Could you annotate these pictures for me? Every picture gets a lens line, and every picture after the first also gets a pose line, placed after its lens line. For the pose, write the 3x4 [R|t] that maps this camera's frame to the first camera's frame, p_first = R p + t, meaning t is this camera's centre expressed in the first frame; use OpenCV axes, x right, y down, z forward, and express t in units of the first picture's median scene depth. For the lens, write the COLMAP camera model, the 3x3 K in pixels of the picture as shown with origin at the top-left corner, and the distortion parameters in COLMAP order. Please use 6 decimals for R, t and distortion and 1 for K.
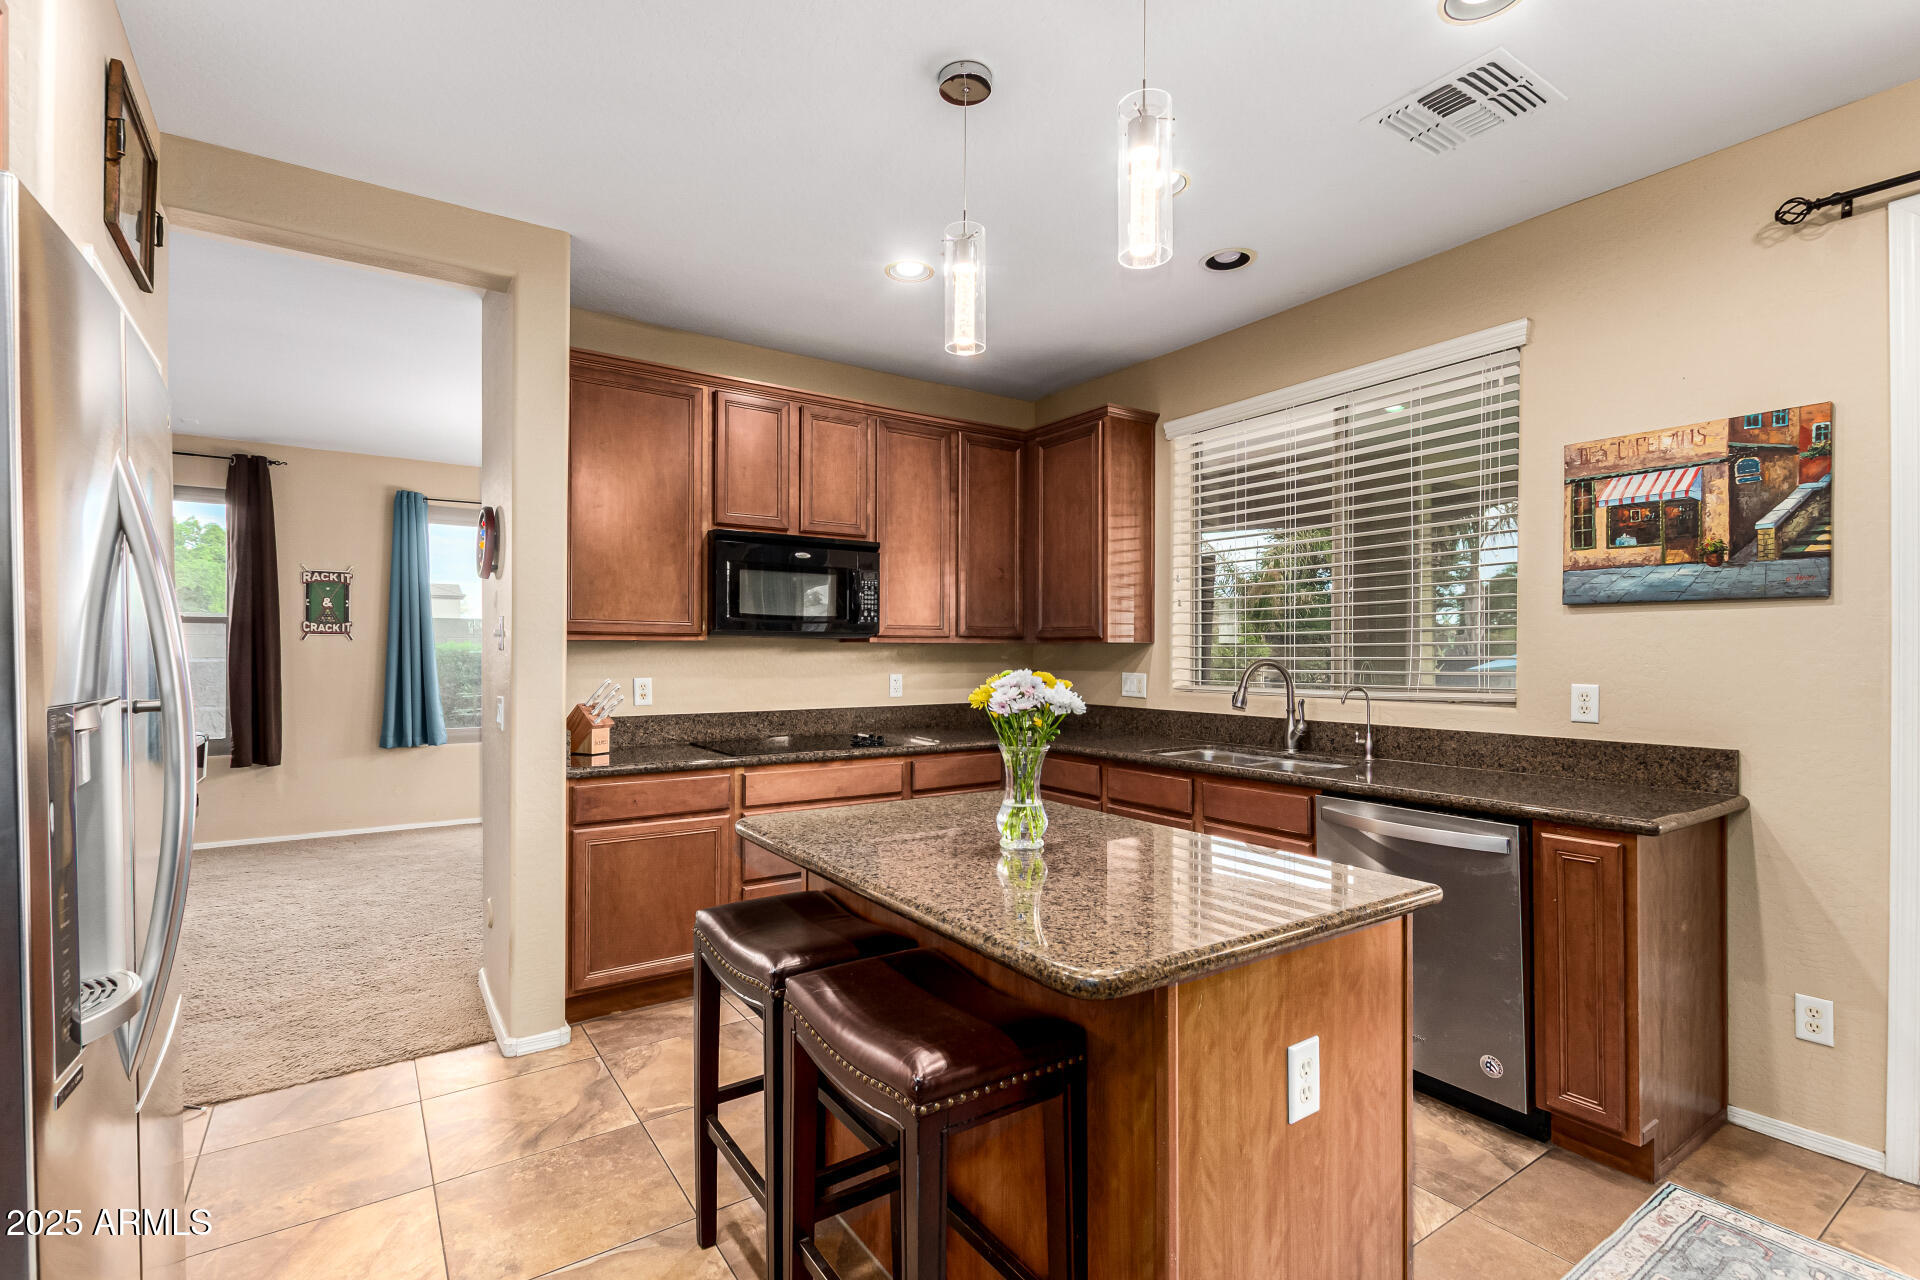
lens RADIAL K [[889.2, 0, 959.8], [0, 889.2, 648.9], [0, 0, 1]] dist [0.010994, 0.000214]
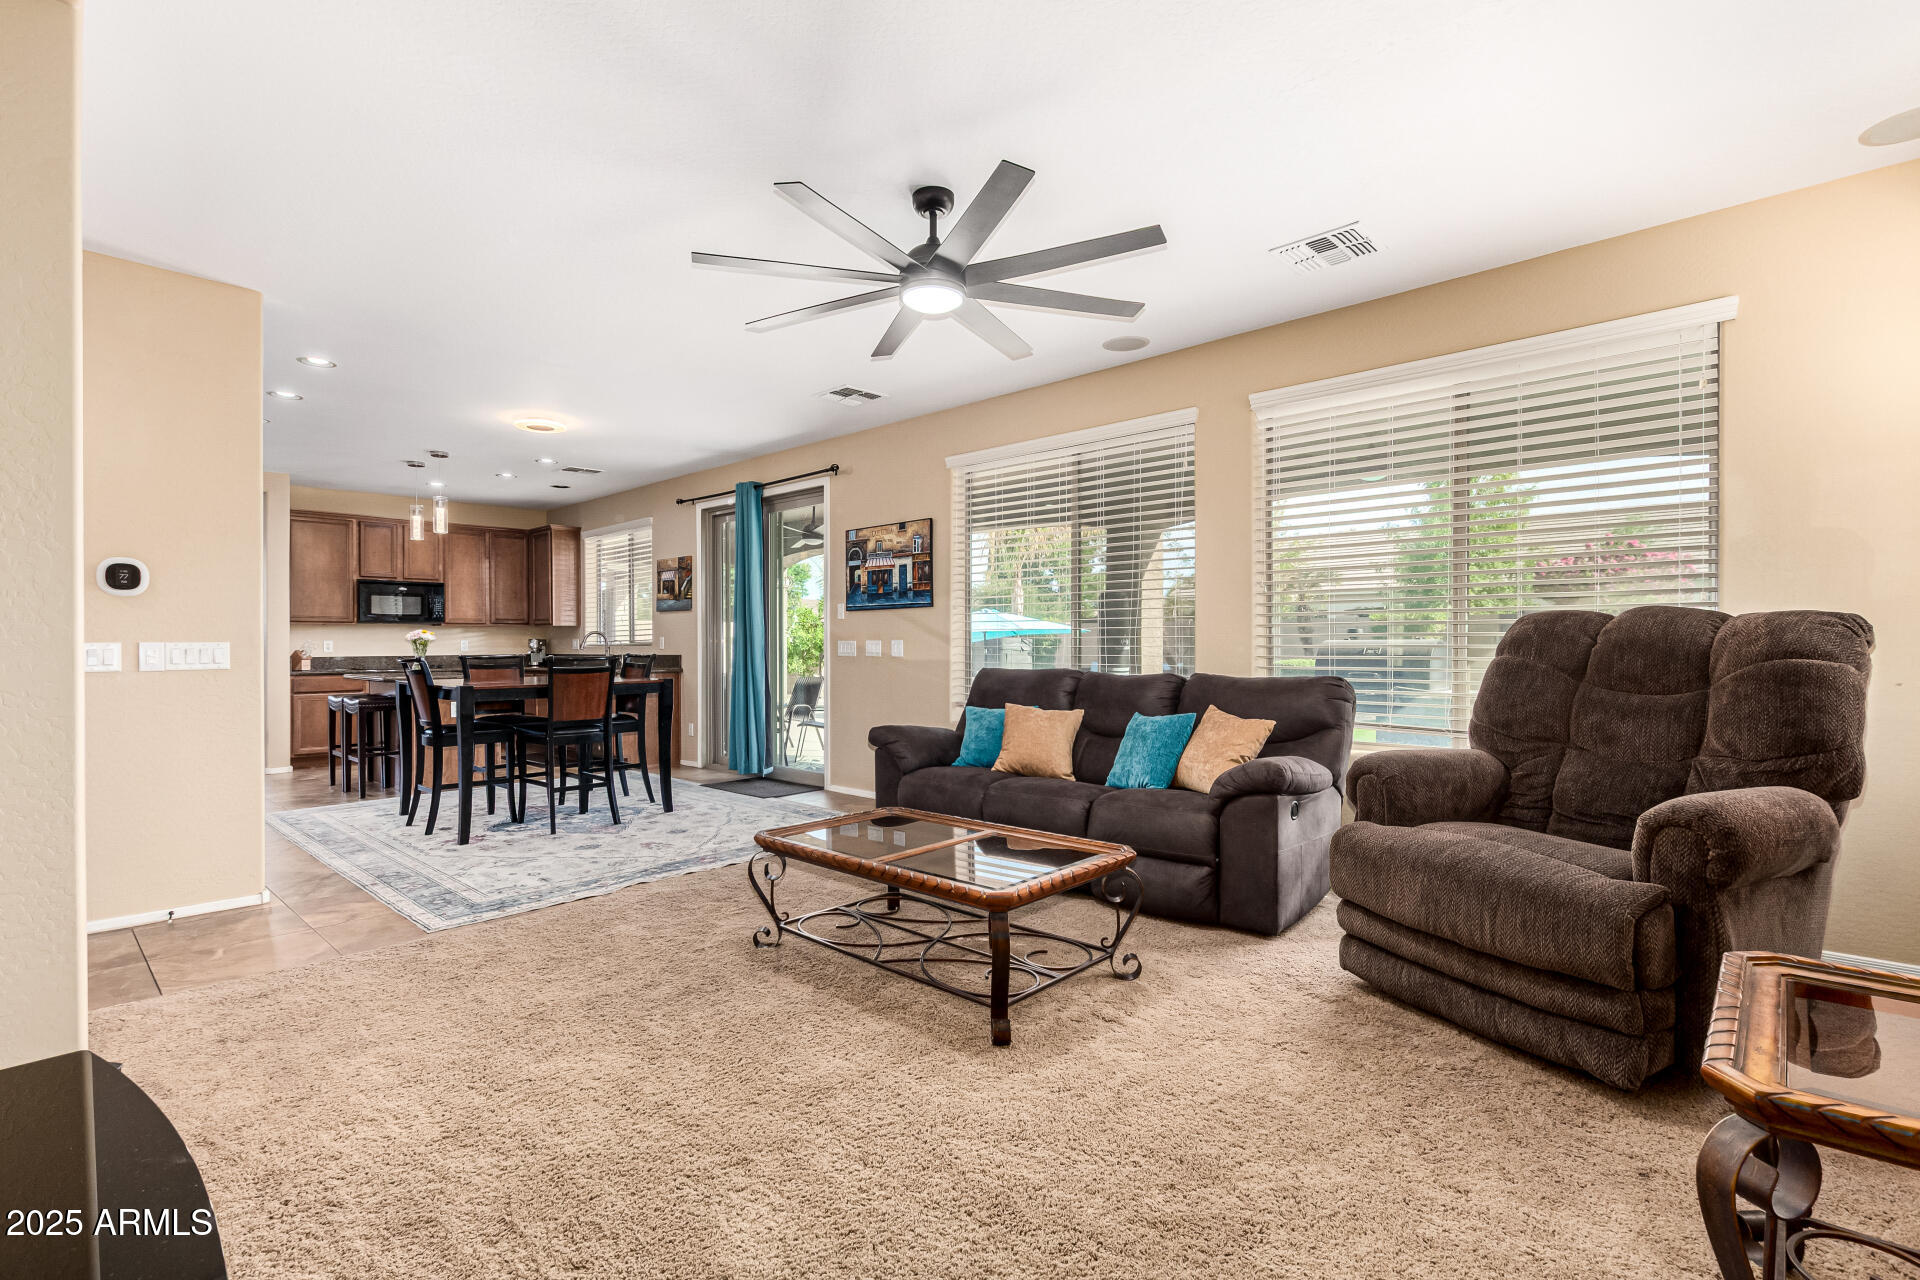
lens RADIAL K [[889.2, 0, 945.6], [0, 889.2, 652.5], [0, 0, 1]] dist [0.010994, 0.000214]
pose [[0.980506, -0.007642, 0.196343, 0.764241], [0.005643, 0.999926, 0.010740, 0.046971], [-0.196410, -0.009423, 0.980477, -1.604408]]
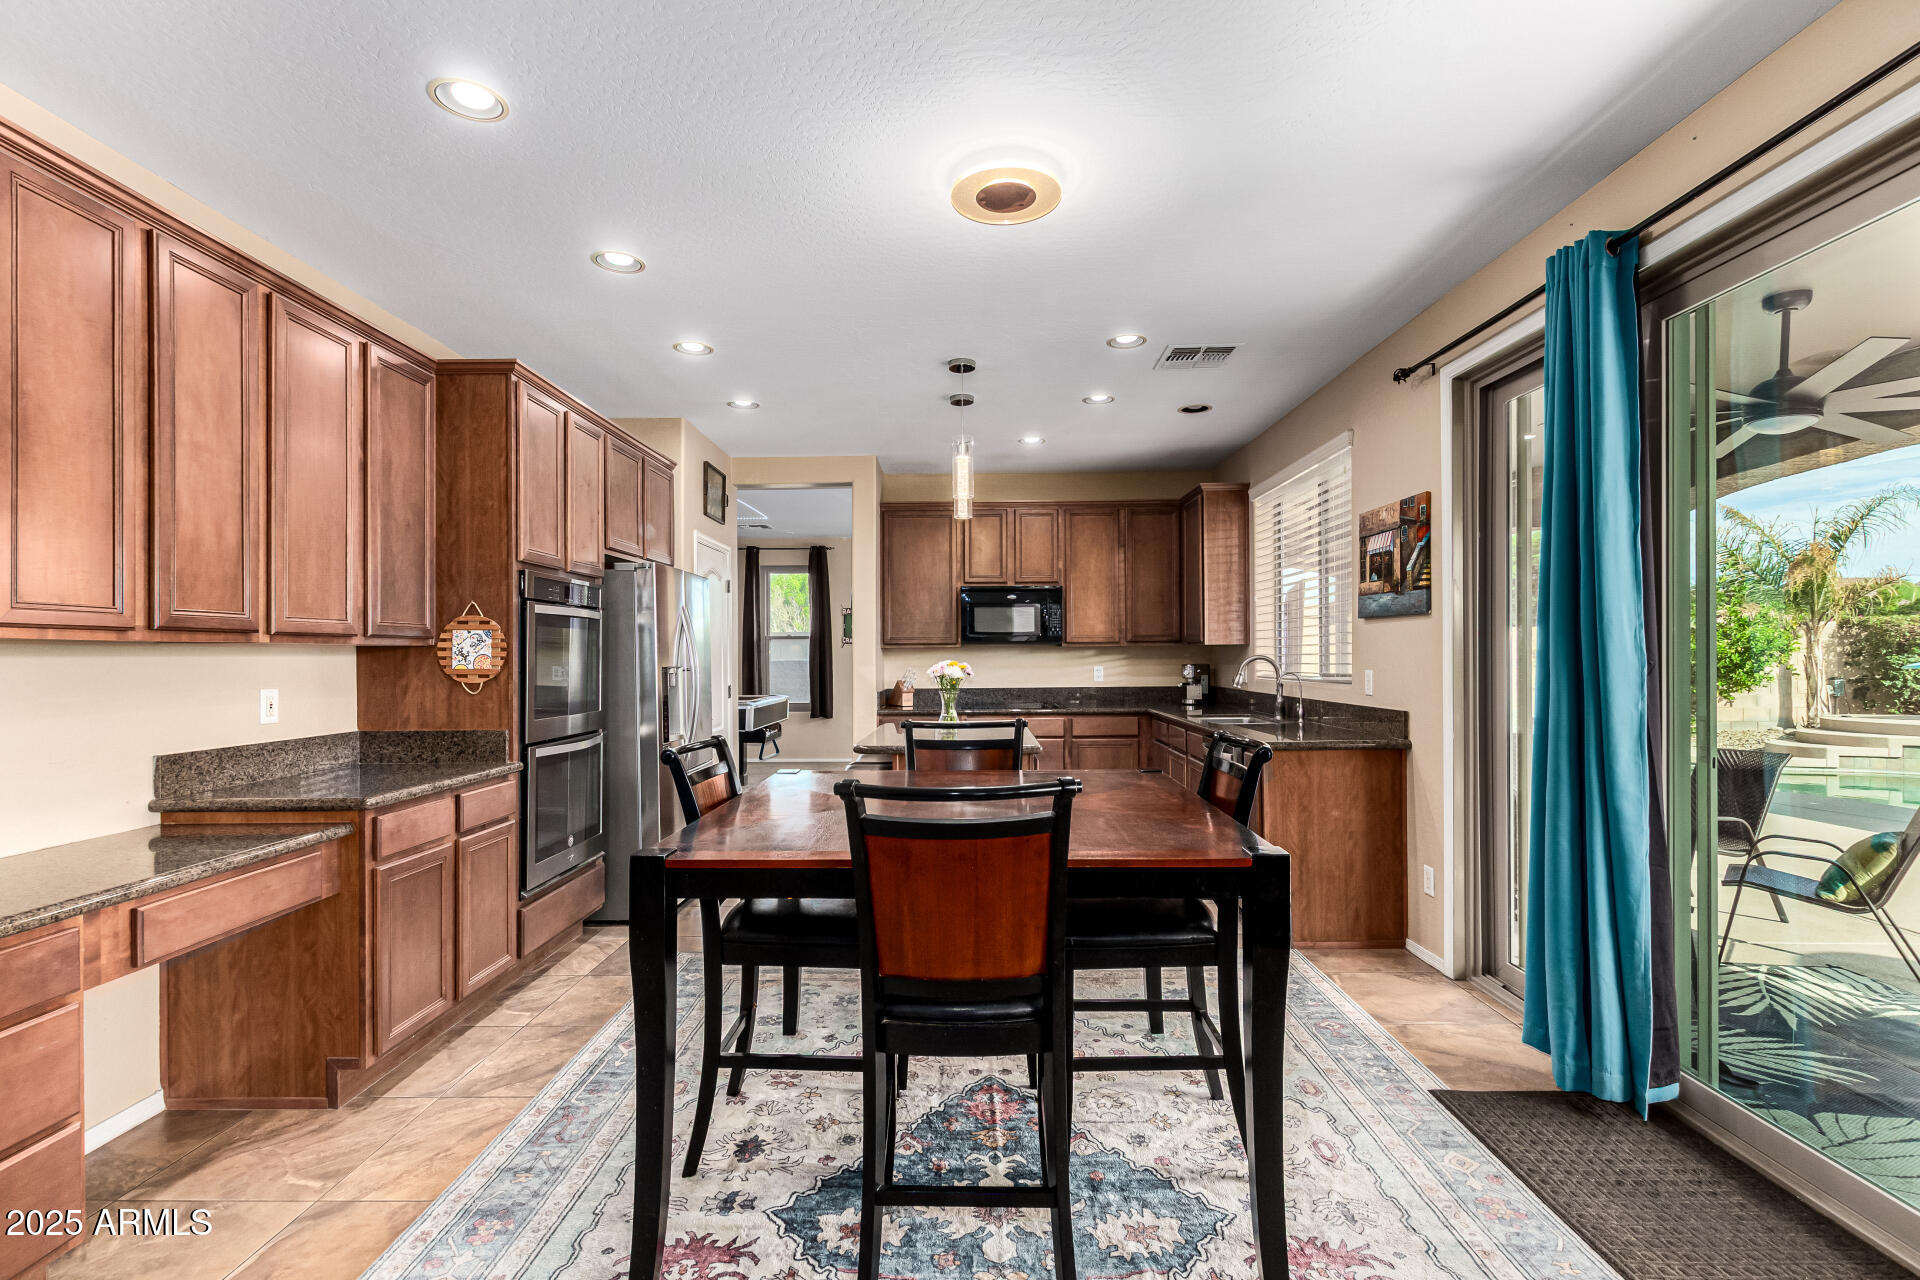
lens RADIAL K [[889.2, 0, 966.6], [0, 889.2, 651.7], [0, 0, 1]] dist [0.010994, 0.000214]
pose [[0.820864, -0.006747, -0.571084, 0.725329], [0.006525, 0.999976, -0.002435, 0.005008], [0.571087, -0.001727, 0.820888, -0.460960]]
